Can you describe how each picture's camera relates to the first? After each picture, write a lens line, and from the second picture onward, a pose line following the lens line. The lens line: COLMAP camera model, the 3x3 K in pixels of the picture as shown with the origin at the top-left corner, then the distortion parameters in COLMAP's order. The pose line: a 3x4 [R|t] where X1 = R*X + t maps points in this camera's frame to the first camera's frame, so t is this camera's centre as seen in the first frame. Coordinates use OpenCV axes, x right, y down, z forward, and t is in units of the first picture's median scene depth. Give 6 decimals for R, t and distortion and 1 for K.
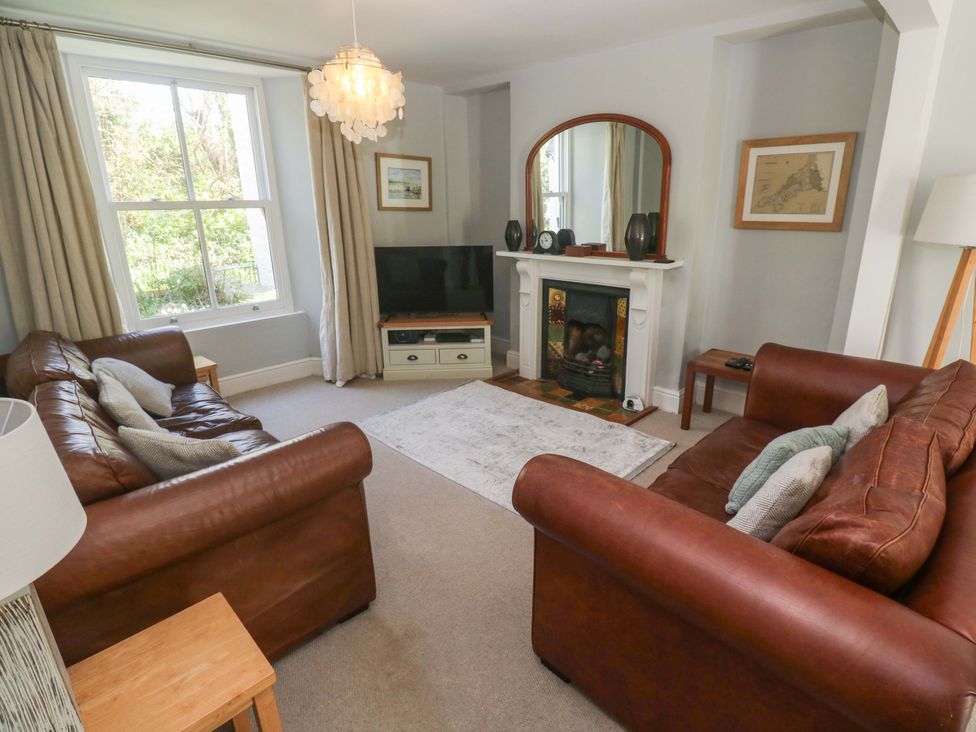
lens RADIAL K [[506.9, 0, 499.0], [0, 506.9, 355.2], [0, 0, 1]] dist [0.002856, -0.013775]
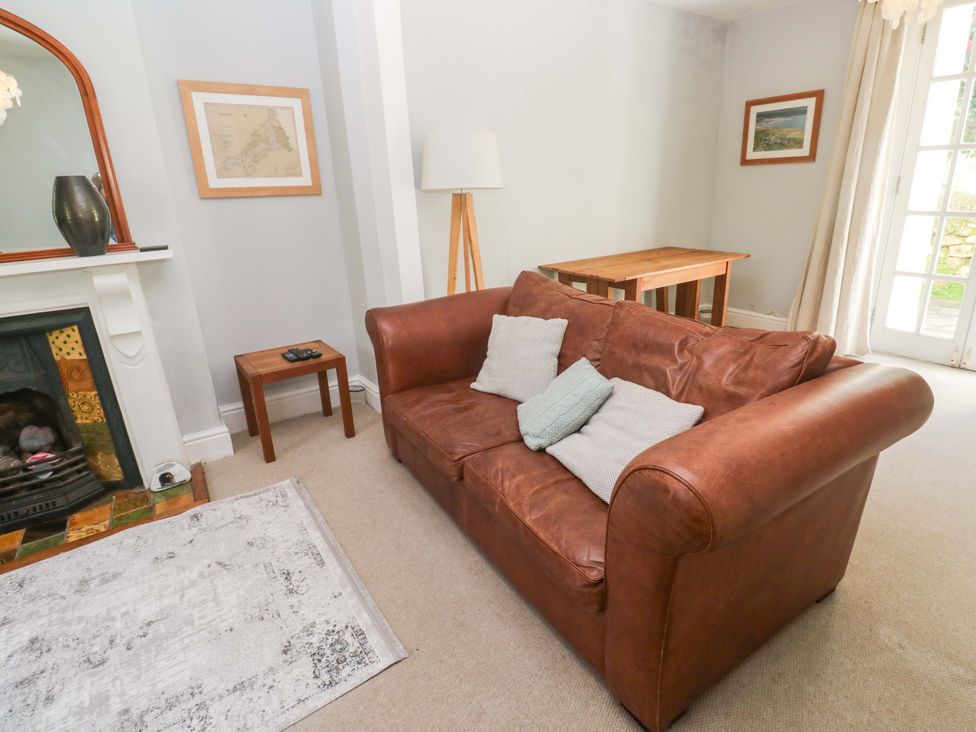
lens RADIAL K [[506.9, 0, 499.0], [0, 506.9, 355.2], [0, 0, 1]] dist [0.002856, -0.013775]
pose [[0.184529, -0.297506, 0.936717, -0.211914], [0.317969, 0.919899, 0.229526, -0.059387], [-0.929970, 0.255492, 0.264346, 0.397944]]
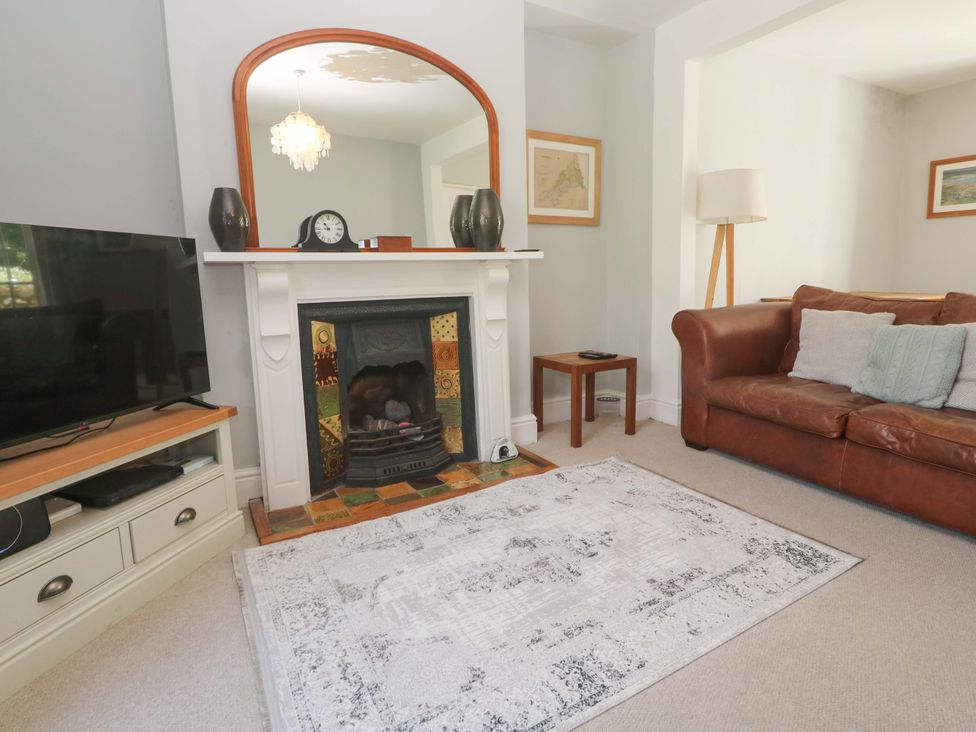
lens RADIAL K [[527.8, 0, 499.5], [0, 527.8, 359.3], [0, 0, 1]] dist [0.004596, -0.013638]
pose [[0.268031, -0.138380, 0.953420, -0.438025], [0.299864, 0.952456, 0.053941, -0.071102], [-0.915555, 0.271438, 0.296783, 0.737745]]
